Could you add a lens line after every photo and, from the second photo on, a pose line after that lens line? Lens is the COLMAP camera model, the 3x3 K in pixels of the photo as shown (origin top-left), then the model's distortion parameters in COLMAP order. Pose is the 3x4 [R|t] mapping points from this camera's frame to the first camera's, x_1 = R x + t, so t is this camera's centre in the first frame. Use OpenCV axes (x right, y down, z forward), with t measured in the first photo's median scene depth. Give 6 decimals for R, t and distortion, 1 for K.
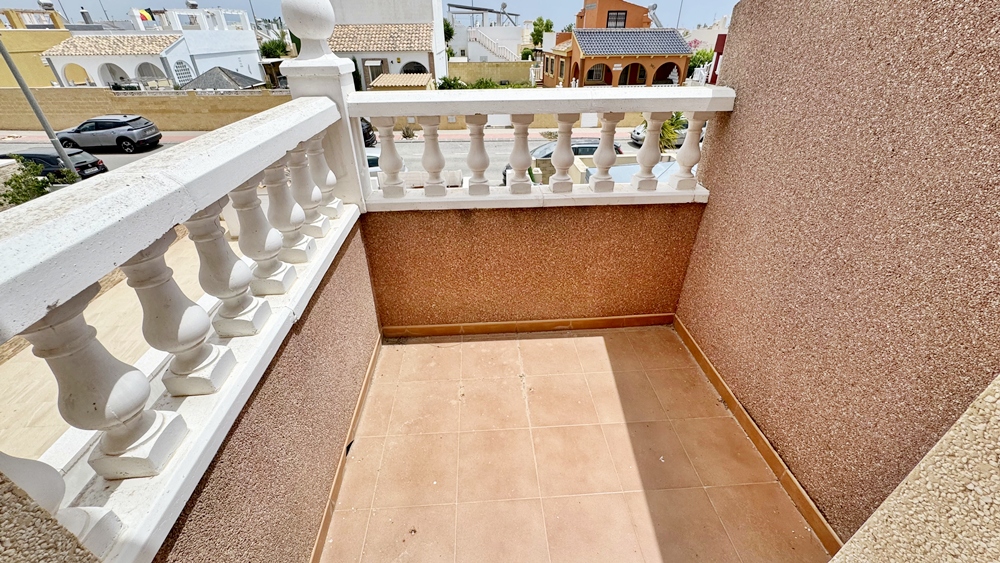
lens RADIAL K [[399.3, 0, 500.0], [0, 399.3, 281.5], [0, 0, 1]] dist [-0.003235, -0.000091]
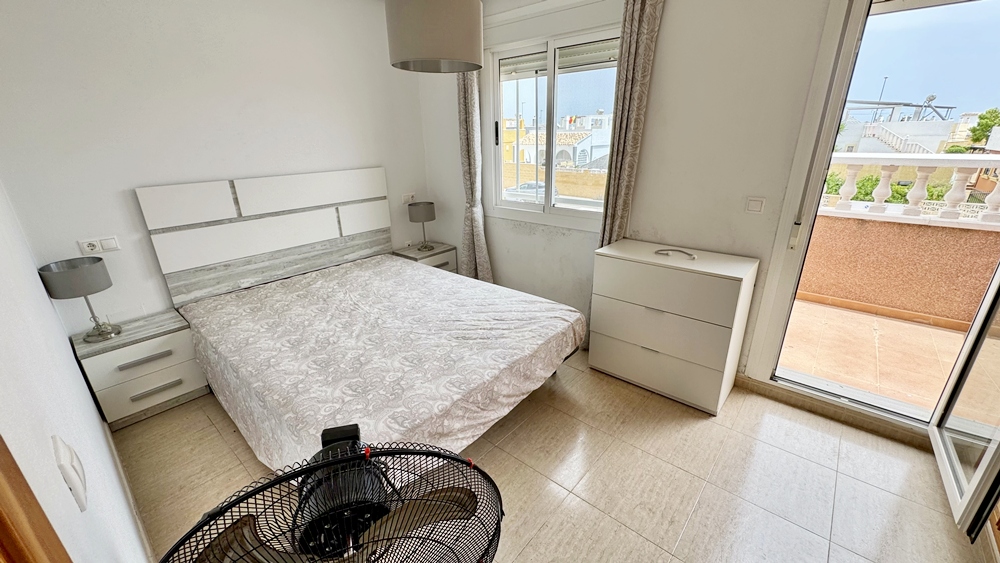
lens RADIAL K [[399.3, 0, 500.0], [0, 399.3, 281.5], [0, 0, 1]] dist [-0.003235, -0.000091]
pose [[0.717059, 0.236209, -0.655768, -0.001593], [-0.359556, 0.931338, -0.057692, 0.054686], [0.597115, 0.277154, 0.752755, -0.085279]]
